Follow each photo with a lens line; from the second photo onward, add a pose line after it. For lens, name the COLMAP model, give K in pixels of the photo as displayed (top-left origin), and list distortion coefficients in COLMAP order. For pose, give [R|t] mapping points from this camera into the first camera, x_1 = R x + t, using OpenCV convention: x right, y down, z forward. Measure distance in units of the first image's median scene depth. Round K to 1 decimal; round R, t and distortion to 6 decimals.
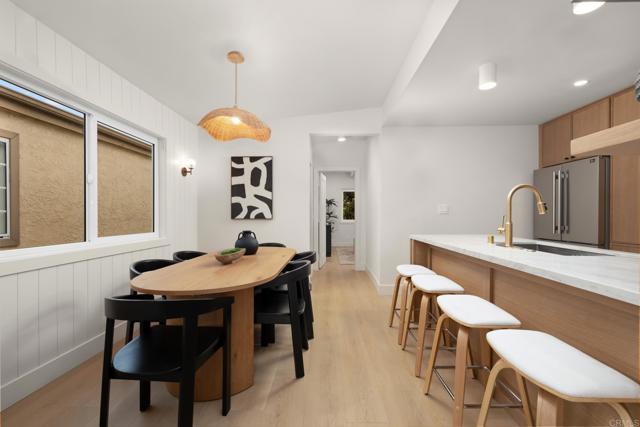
lens RADIAL K [[265.1, 0, 314.7], [0, 265.1, 215.5], [0, 0, 1]] dist [-0.000116, 0.000176]
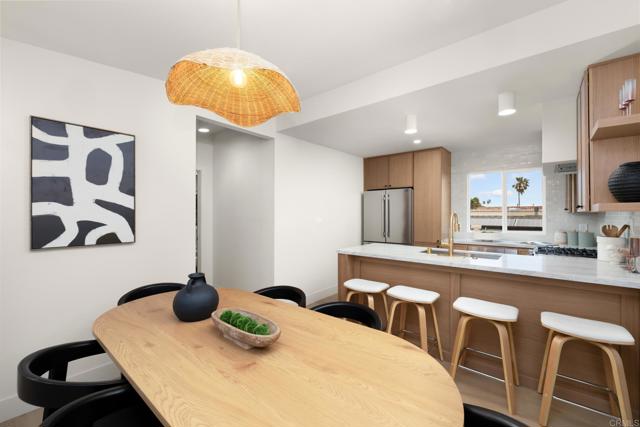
lens RADIAL K [[265.1, 0, 317.2], [0, 265.1, 215.7], [0, 0, 1]] dist [-0.000116, 0.000176]
pose [[0.611816, -0.006575, 0.790973, -0.376253], [0.001441, 0.999973, 0.007198, -0.049554], [-0.790999, -0.003264, 0.611809, 0.321259]]
